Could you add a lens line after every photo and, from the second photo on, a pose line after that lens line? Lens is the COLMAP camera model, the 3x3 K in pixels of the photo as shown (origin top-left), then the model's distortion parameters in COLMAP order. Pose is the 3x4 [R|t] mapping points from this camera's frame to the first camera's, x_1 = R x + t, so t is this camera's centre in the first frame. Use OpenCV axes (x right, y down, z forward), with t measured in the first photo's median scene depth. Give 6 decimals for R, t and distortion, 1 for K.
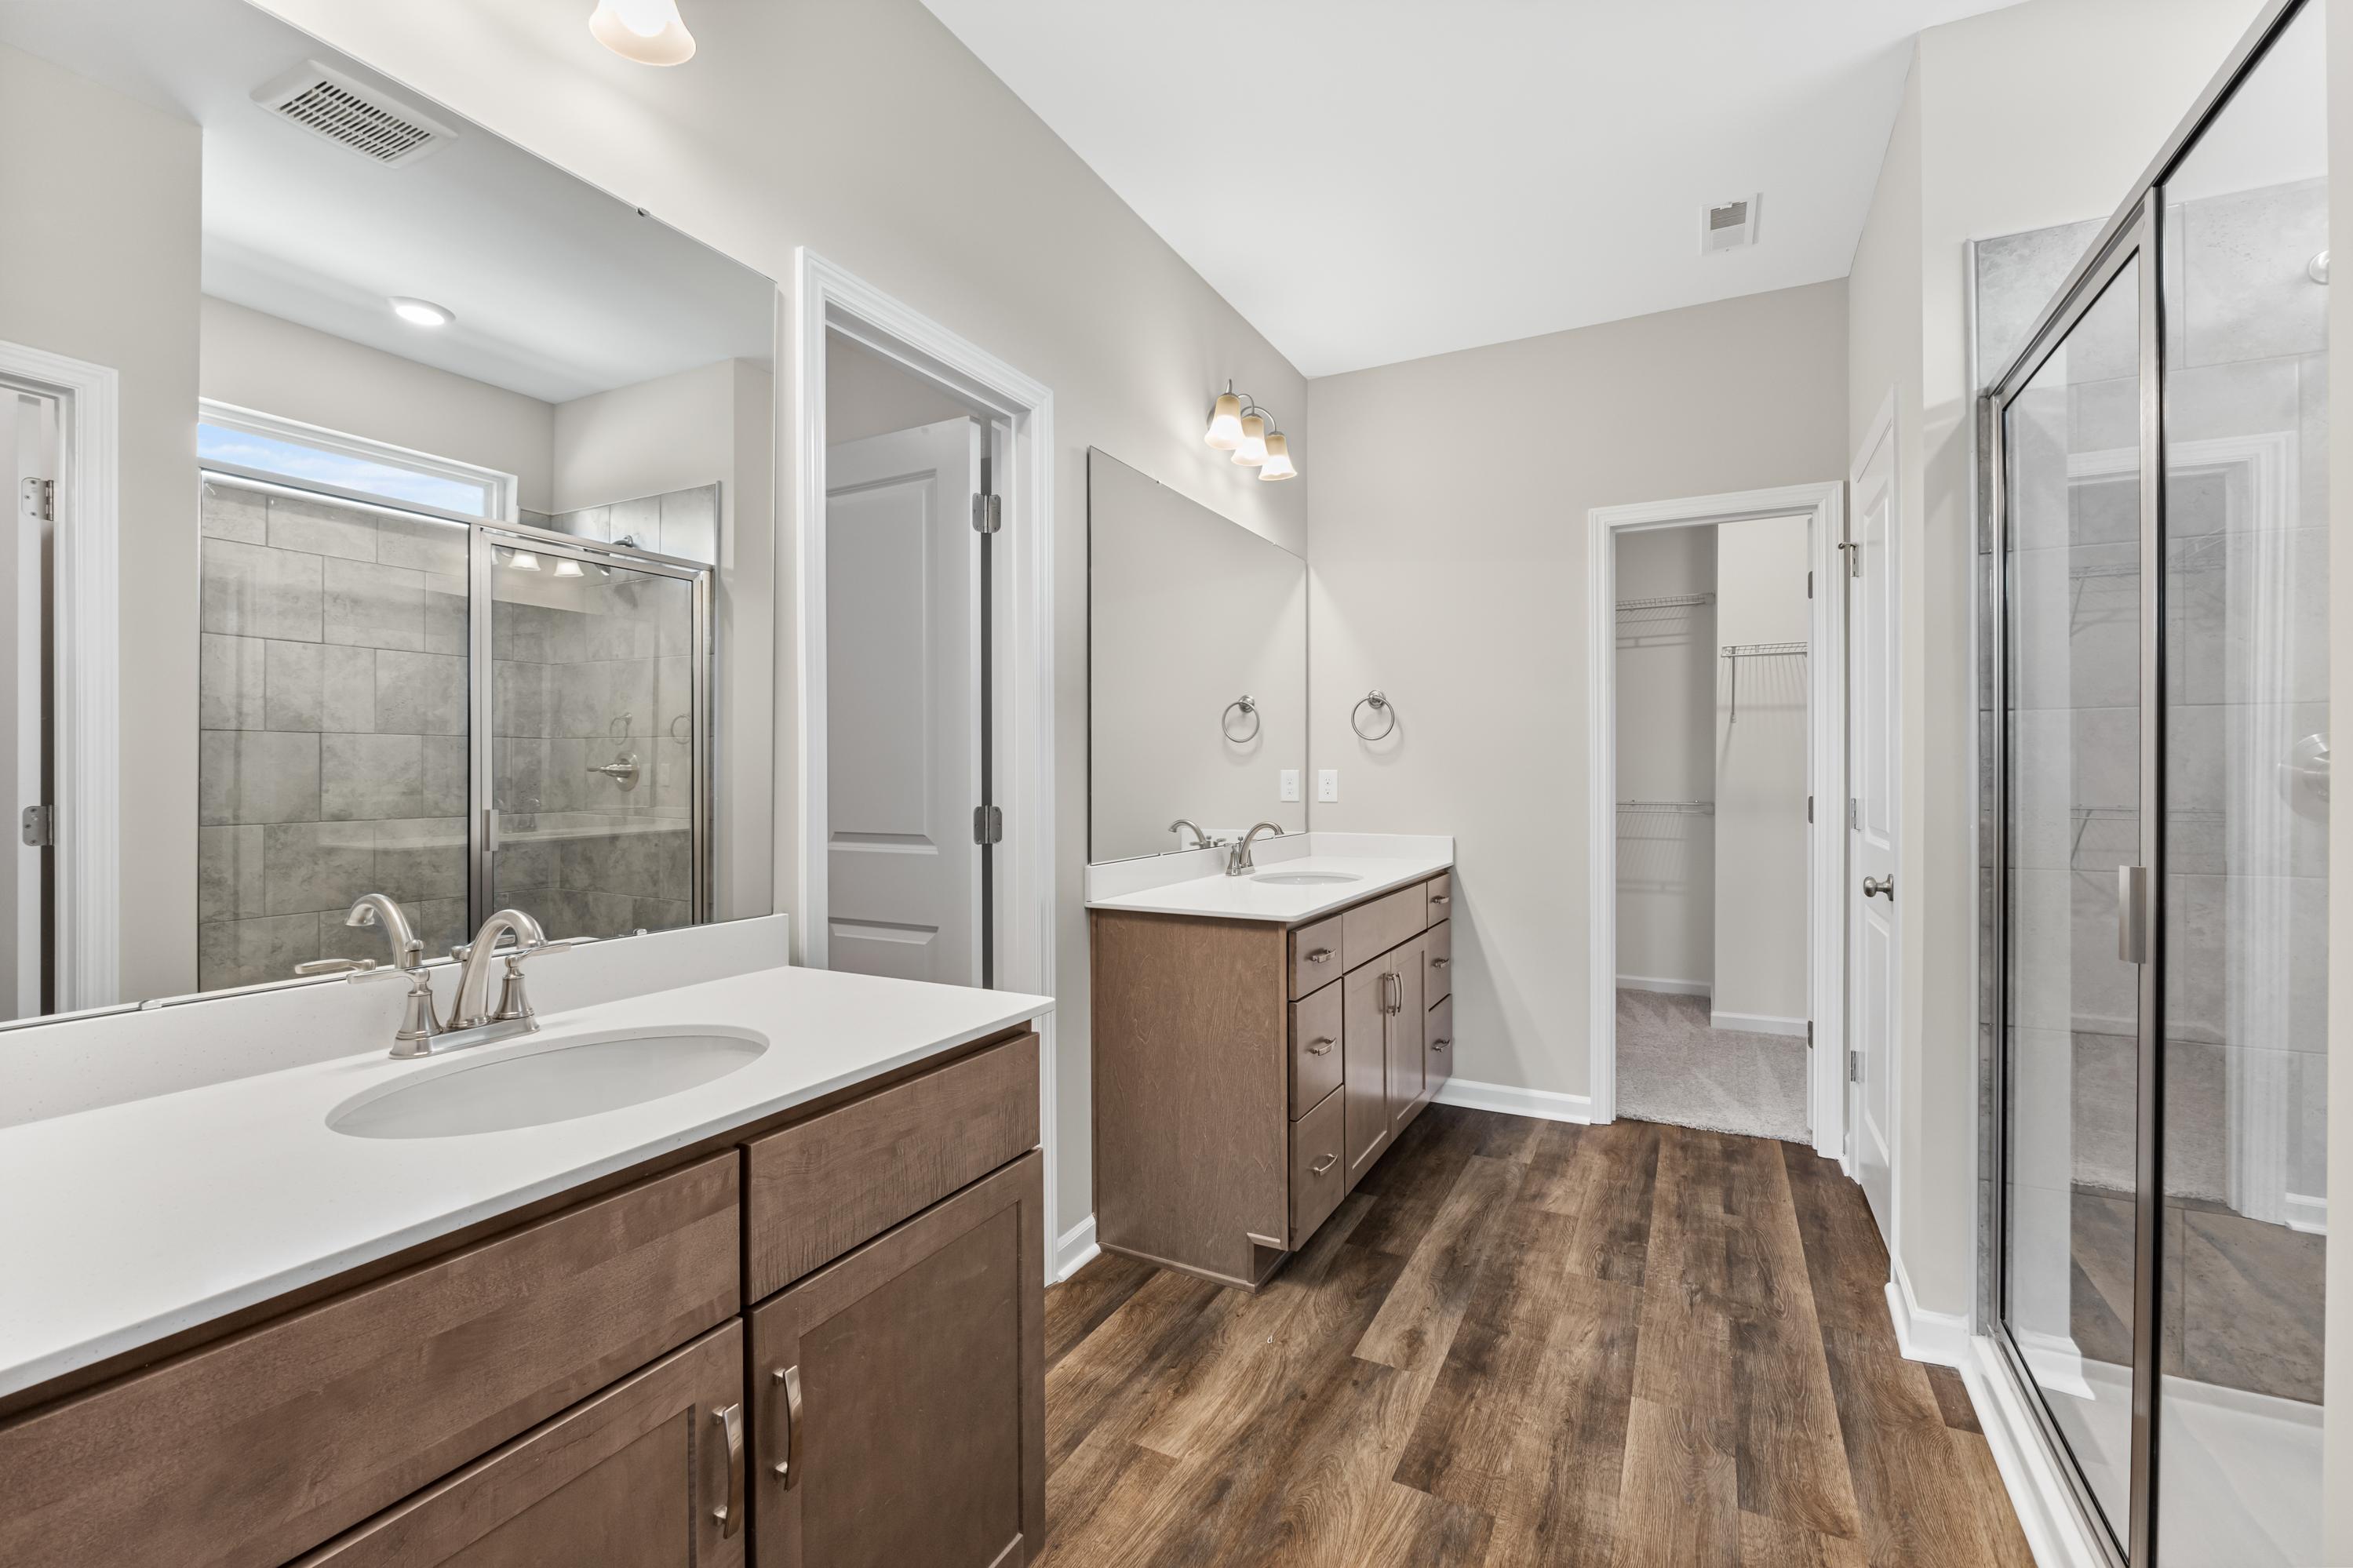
lens RADIAL K [[1019.0, 0, 1175.0], [0, 1019.0, 779.3], [0, 0, 1]] dist [0.002566, 0.000185]
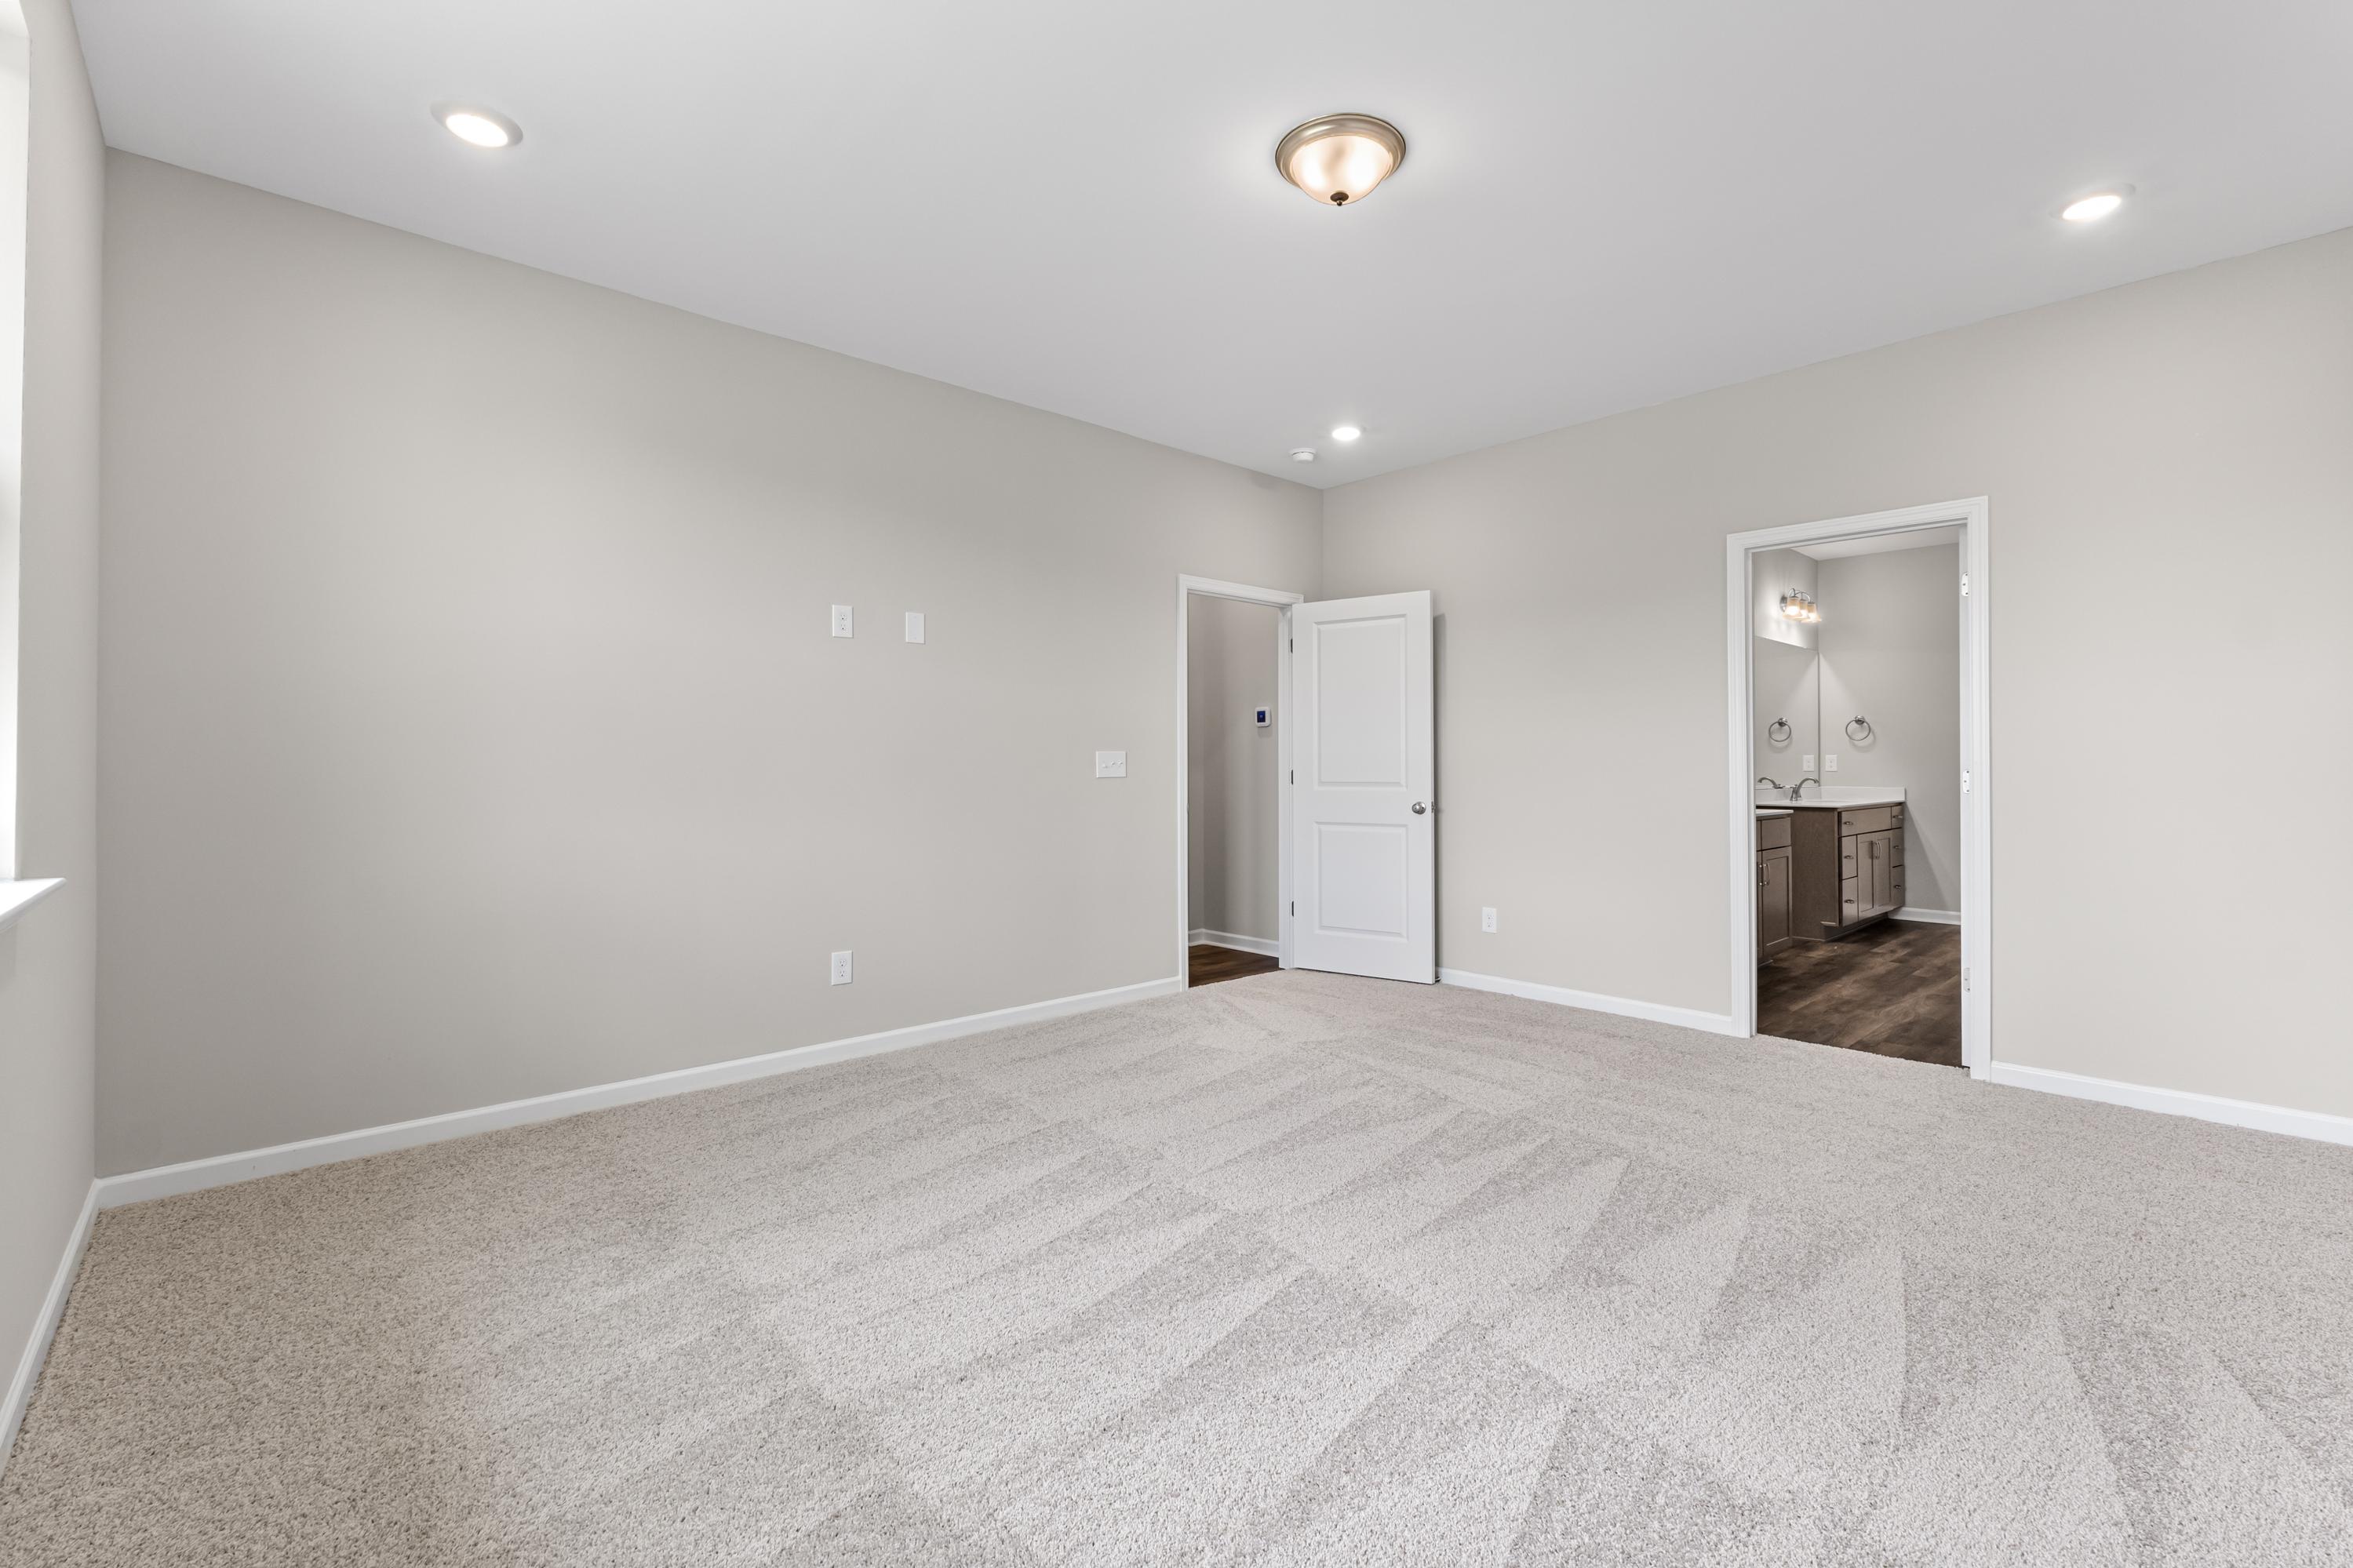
lens RADIAL K [[1019.0, 0, 1181.2], [0, 1019.0, 765.9], [0, 0, 1]] dist [0.002566, 0.000185]
pose [[0.941950, 0.000174, -0.335754, -0.470131], [0.000048, 1.000000, 0.000653, 0.012862], [0.335754, -0.000631, 0.941950, -1.632270]]
